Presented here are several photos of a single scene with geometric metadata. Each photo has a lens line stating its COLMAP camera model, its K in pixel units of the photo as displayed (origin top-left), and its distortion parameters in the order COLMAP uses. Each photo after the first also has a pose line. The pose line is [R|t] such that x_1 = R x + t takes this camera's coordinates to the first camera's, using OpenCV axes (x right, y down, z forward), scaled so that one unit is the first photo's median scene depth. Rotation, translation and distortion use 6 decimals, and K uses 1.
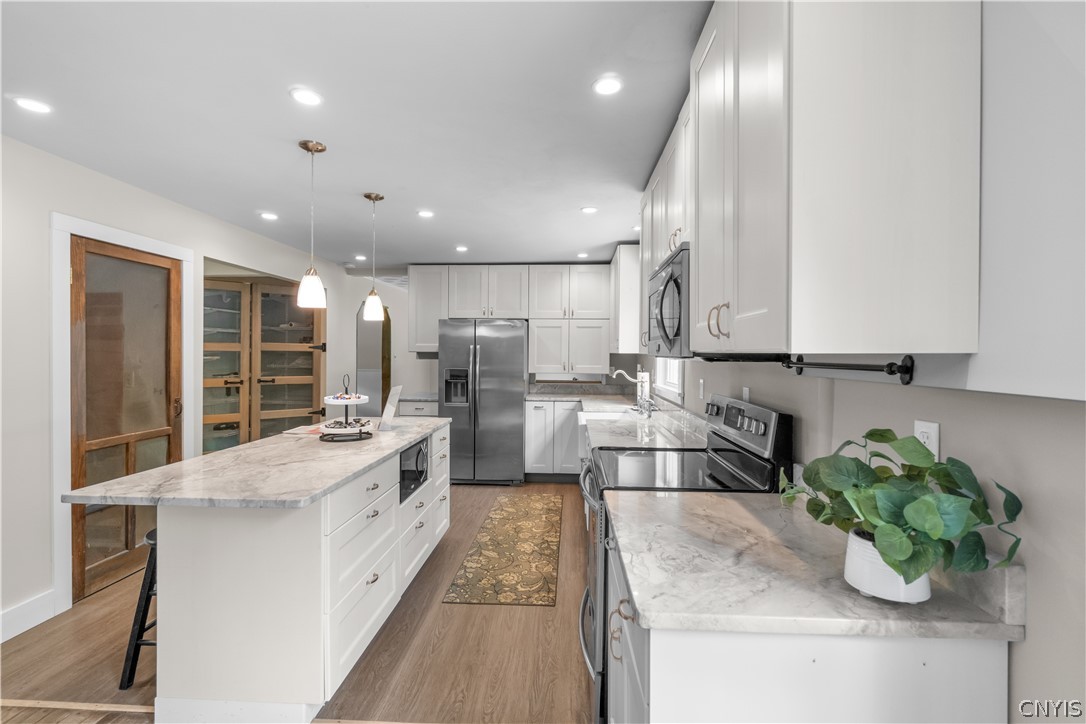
lens RADIAL K [[491.9, 0, 543.0], [0, 491.9, 362.0], [0, 0, 1]] dist [0.000375, 0.000016]
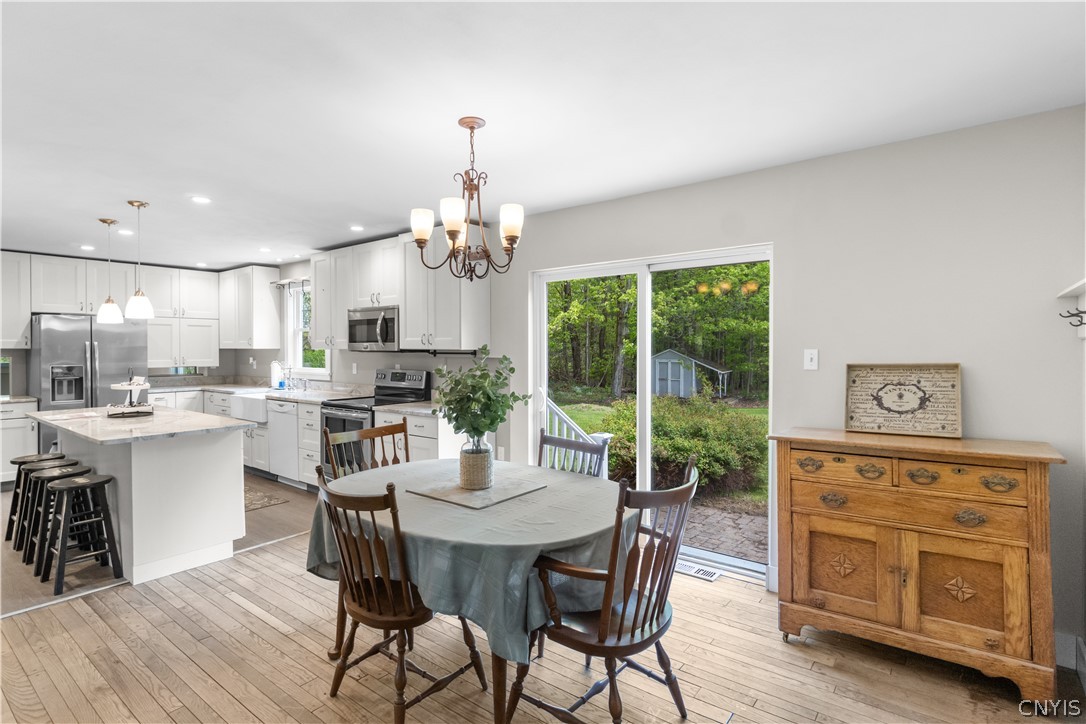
lens RADIAL K [[551.5, 0, 545.2], [0, 551.5, 351.2], [0, 0, 1]] dist [-0.002949, -0.000362]
pose [[0.578669, -0.009959, 0.815502, -0.525482], [0.017064, 0.999854, 0.000102, 0.001480], [-0.815384, 0.013857, 0.578755, -0.419696]]
